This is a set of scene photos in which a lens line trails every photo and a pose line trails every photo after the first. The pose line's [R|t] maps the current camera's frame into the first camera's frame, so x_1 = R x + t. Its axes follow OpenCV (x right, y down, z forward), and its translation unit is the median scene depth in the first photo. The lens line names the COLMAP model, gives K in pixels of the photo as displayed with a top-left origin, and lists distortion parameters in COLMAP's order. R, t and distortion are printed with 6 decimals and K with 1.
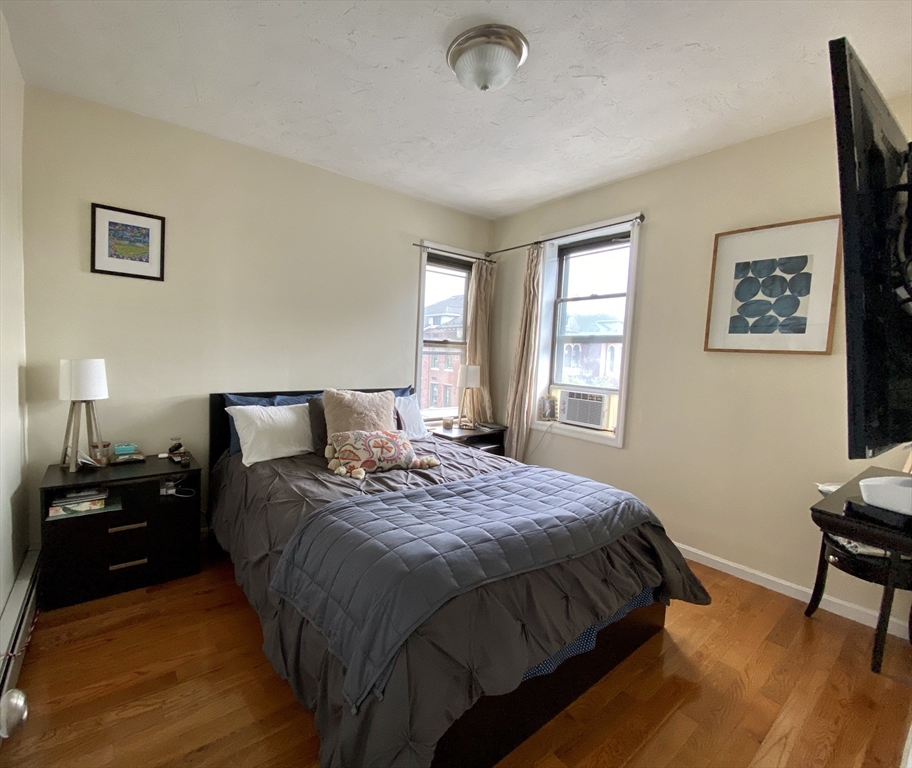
lens RADIAL K [[429.9, 0, 452.1], [0, 429.9, 384.7], [0, 0, 1]] dist [-0.003577, -0.000373]
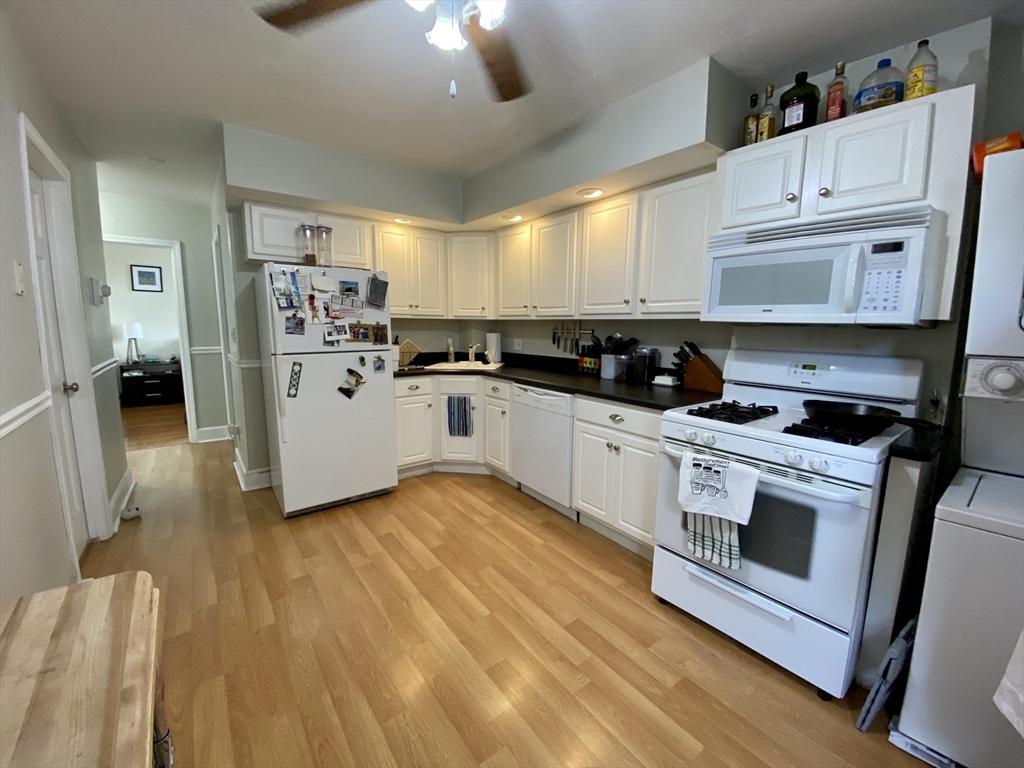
lens RADIAL K [[409.8, 0, 516.6], [0, 409.8, 378.0], [0, 0, 1]] dist [0.004253, 0.000235]
pose [[0.999555, -0.029194, -0.006094, 1.555156], [0.029496, 0.997923, 0.057273, 0.204658], [0.004409, -0.057427, 0.998340, -1.586071]]
